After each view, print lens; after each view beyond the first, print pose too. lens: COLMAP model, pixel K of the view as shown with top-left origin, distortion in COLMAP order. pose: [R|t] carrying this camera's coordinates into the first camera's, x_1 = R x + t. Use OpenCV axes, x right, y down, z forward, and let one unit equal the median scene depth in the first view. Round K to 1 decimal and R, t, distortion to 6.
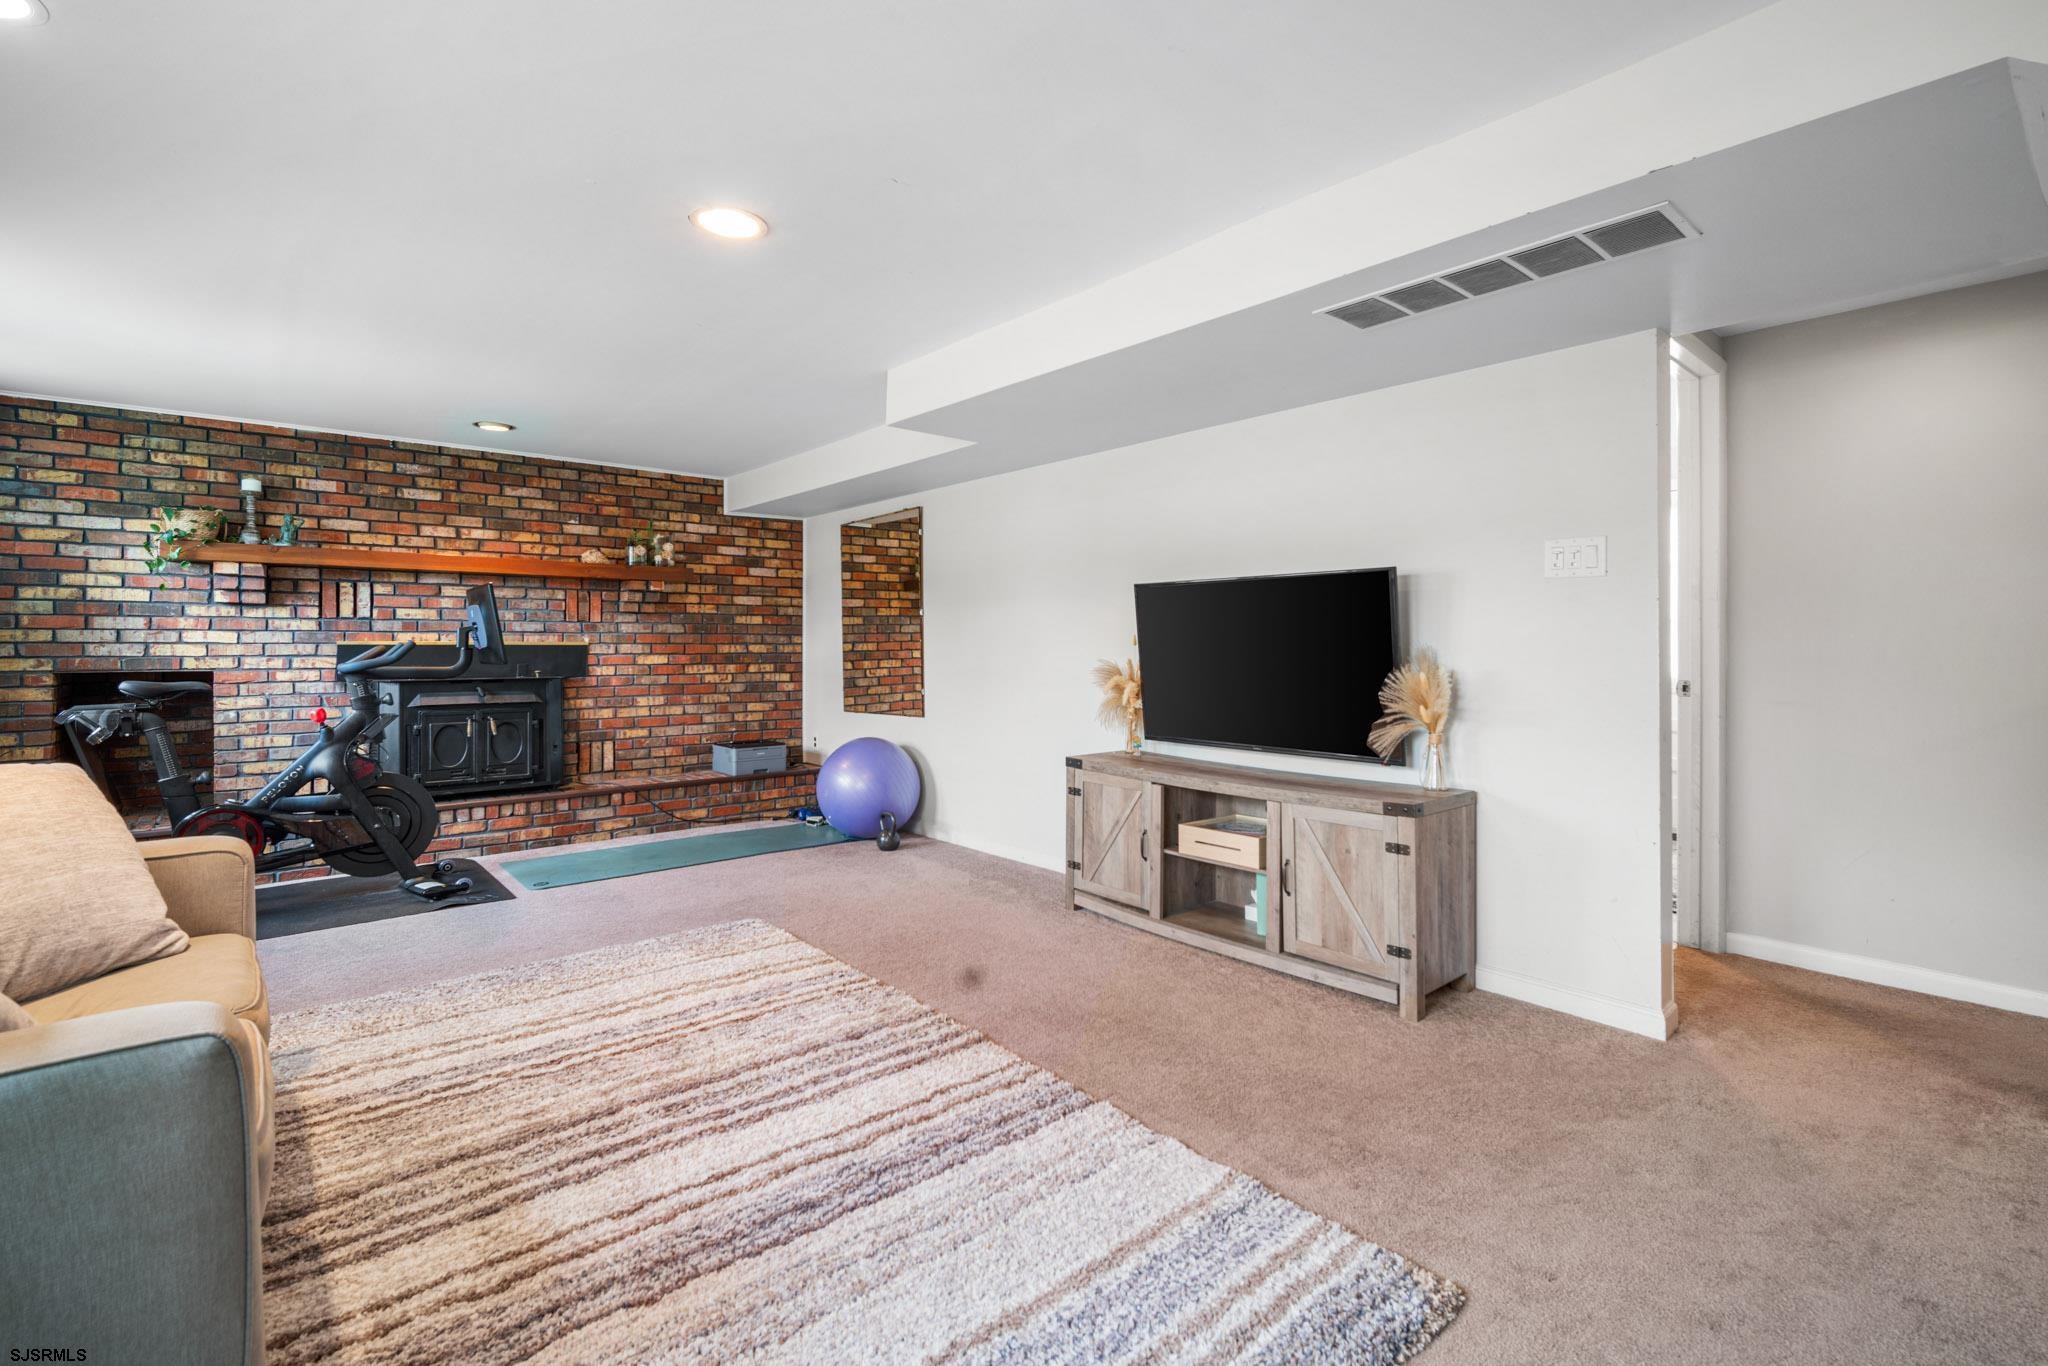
lens RADIAL K [[903.9, 0, 1036.3], [0, 903.9, 667.0], [0, 0, 1]] dist [-0.016075, 0.004148]
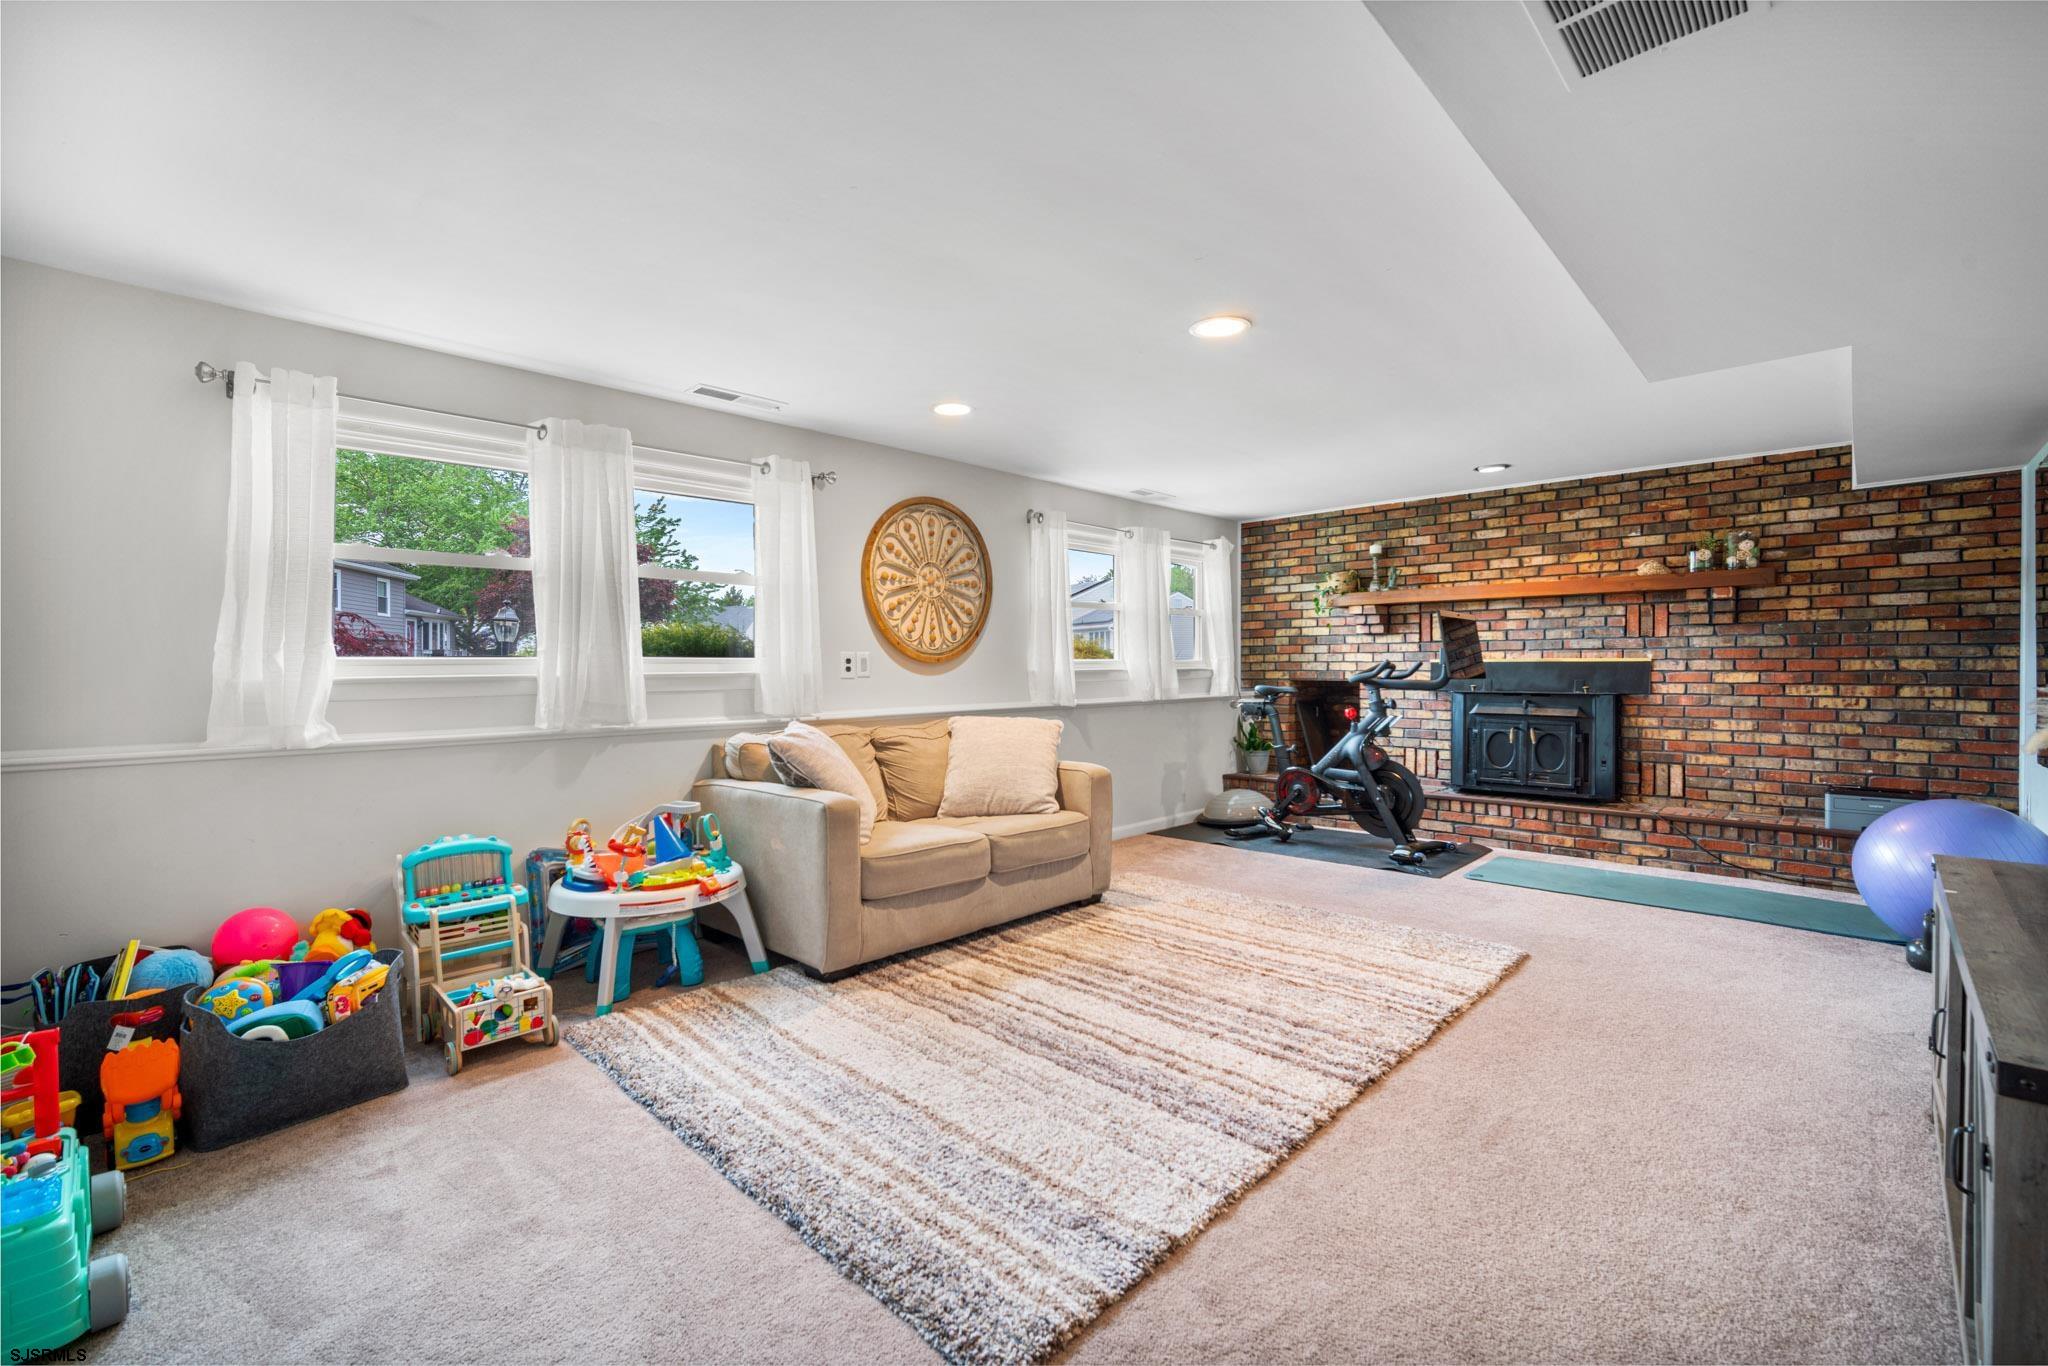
lens RADIAL K [[903.9, 0, 1036.3], [0, 903.9, 667.0], [0, 0, 1]] dist [-0.016075, 0.004148]
pose [[0.093056, 0.000396, -0.995661, 0.421739], [-0.019309, 0.999813, -0.001407, -0.004493], [0.995474, 0.019356, 0.093047, 0.291377]]
